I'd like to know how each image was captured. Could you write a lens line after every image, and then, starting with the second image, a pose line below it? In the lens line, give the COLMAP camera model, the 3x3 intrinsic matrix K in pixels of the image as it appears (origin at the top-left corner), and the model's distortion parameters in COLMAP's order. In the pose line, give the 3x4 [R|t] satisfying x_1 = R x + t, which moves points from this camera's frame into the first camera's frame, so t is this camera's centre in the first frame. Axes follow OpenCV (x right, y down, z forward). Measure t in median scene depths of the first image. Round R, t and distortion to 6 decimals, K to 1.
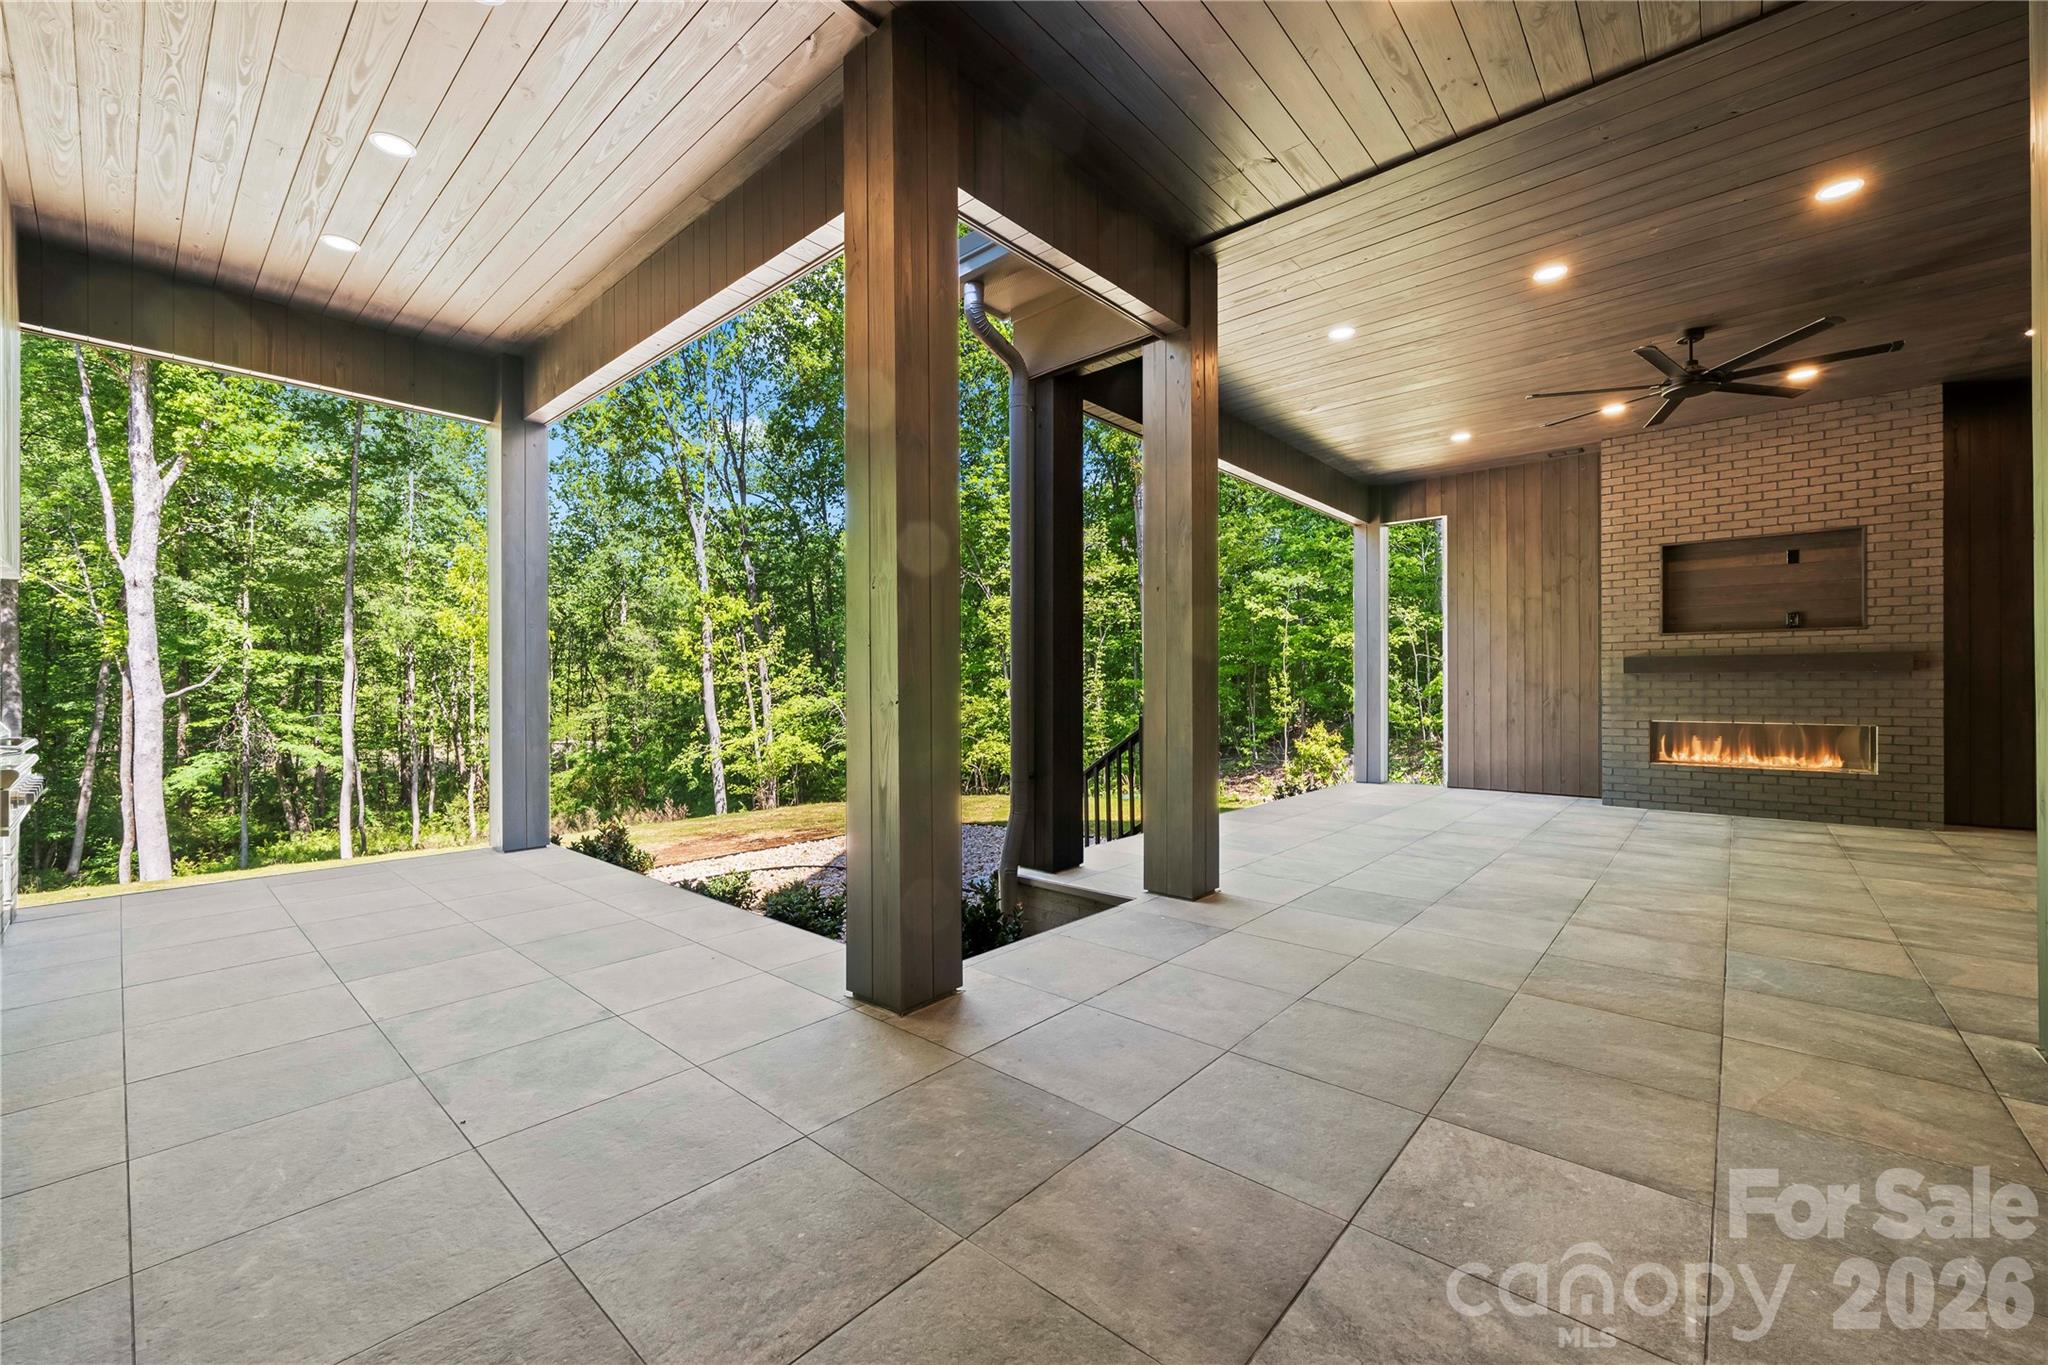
lens RADIAL K [[814.3, 0, 1029.9], [0, 814.3, 678.1], [0, 0, 1]] dist [-0.001680, -0.001579]
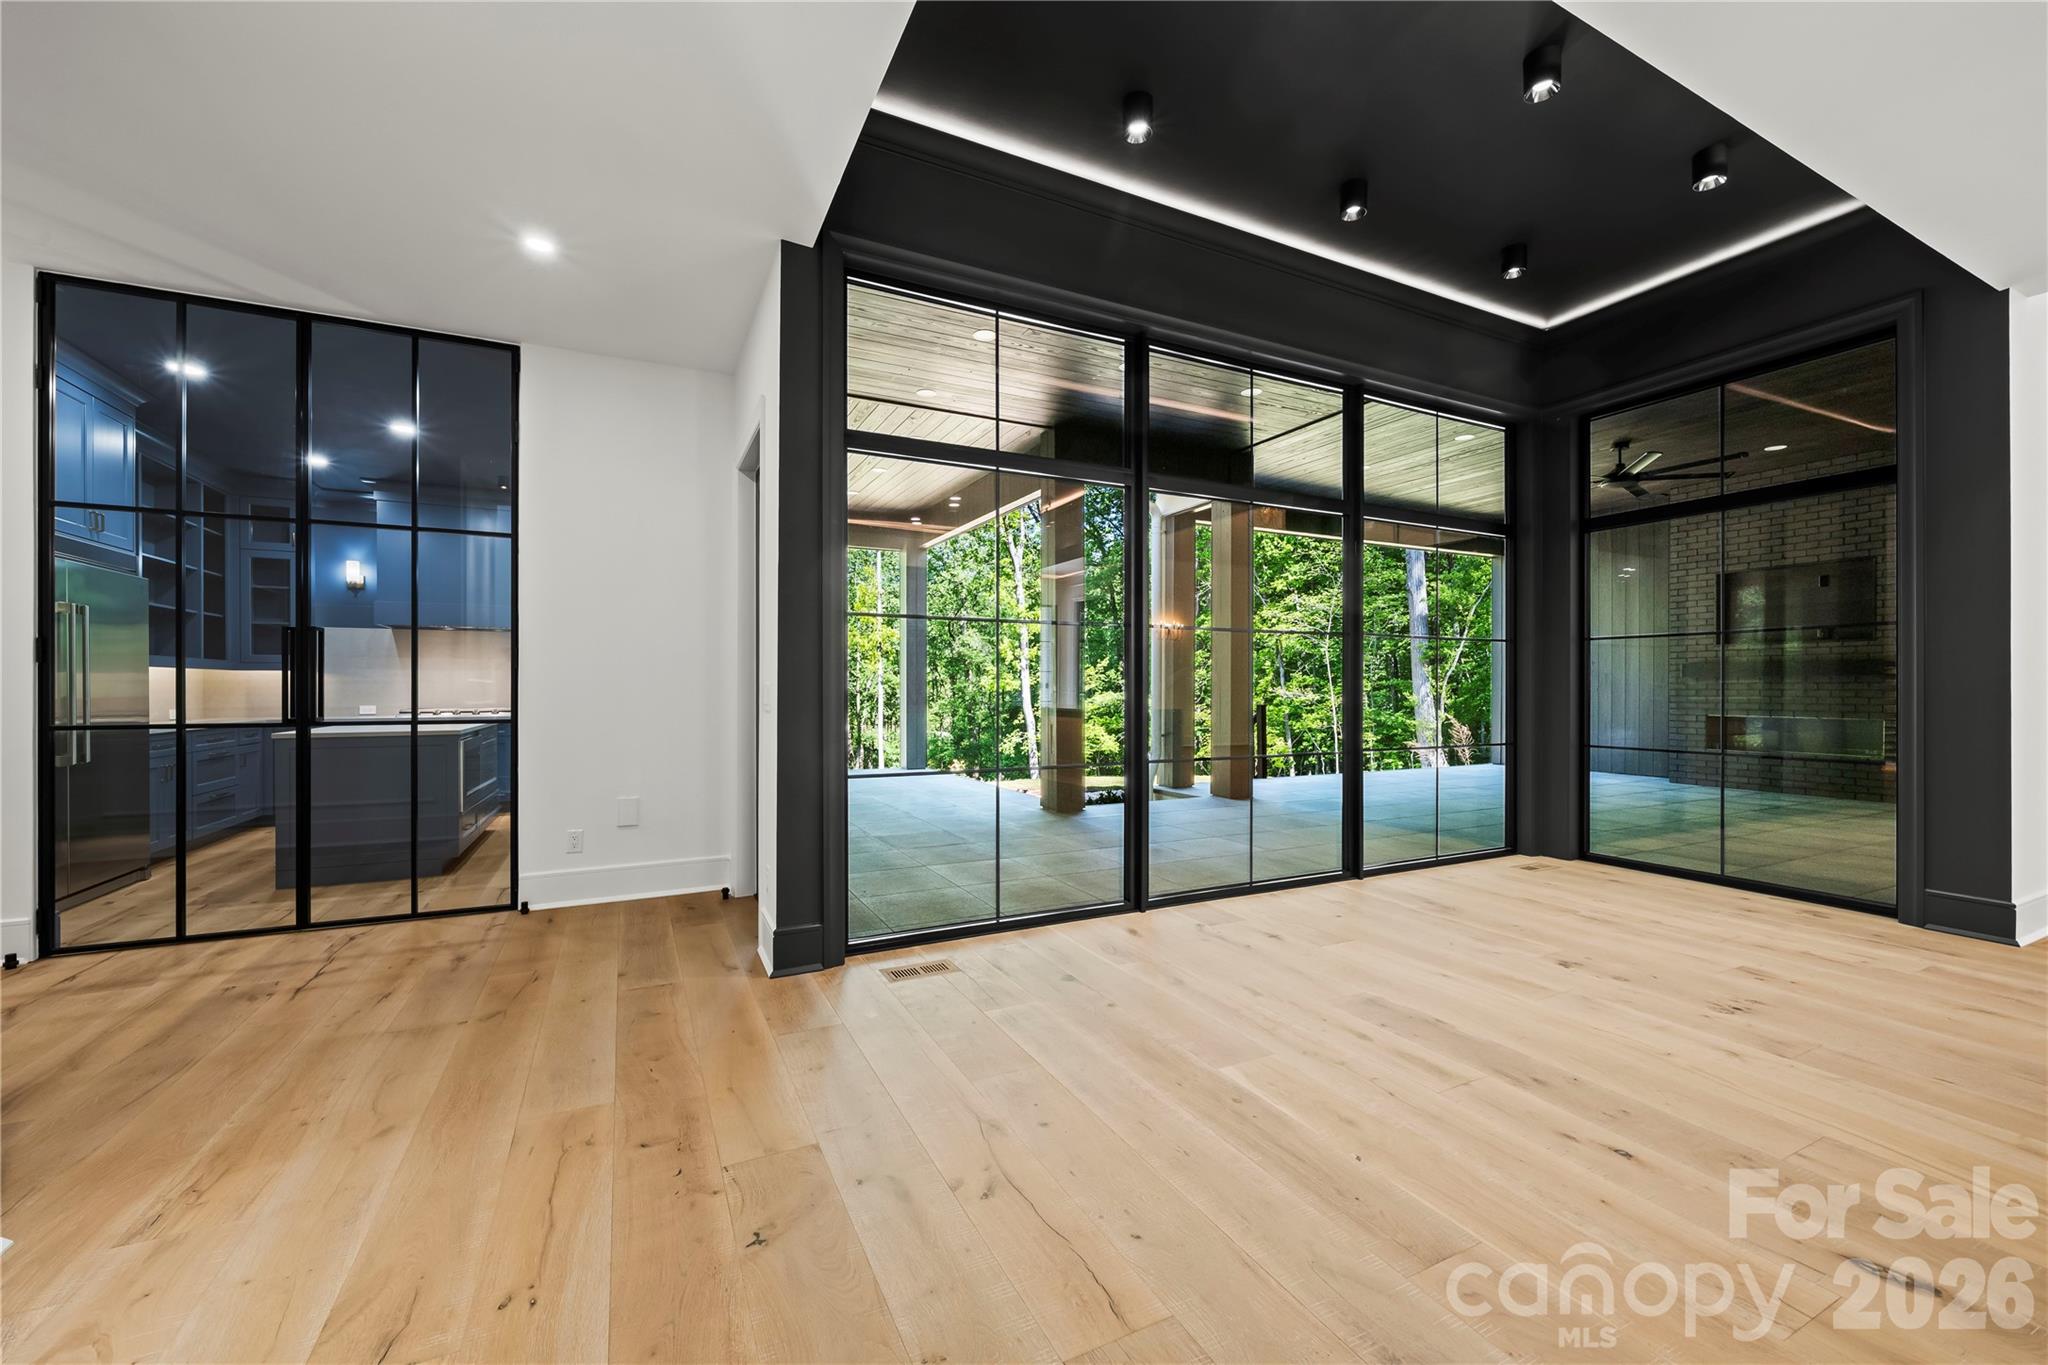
lens RADIAL K [[814.3, 0, 1021.5], [0, 814.3, 694.6], [0, 0, 1]] dist [-0.001680, -0.001579]
pose [[0.923977, 0.003259, -0.382434, 0.072772], [0.006486, 0.999686, 0.024189, -0.004274], [0.382393, -0.024830, 0.923666, -0.144596]]
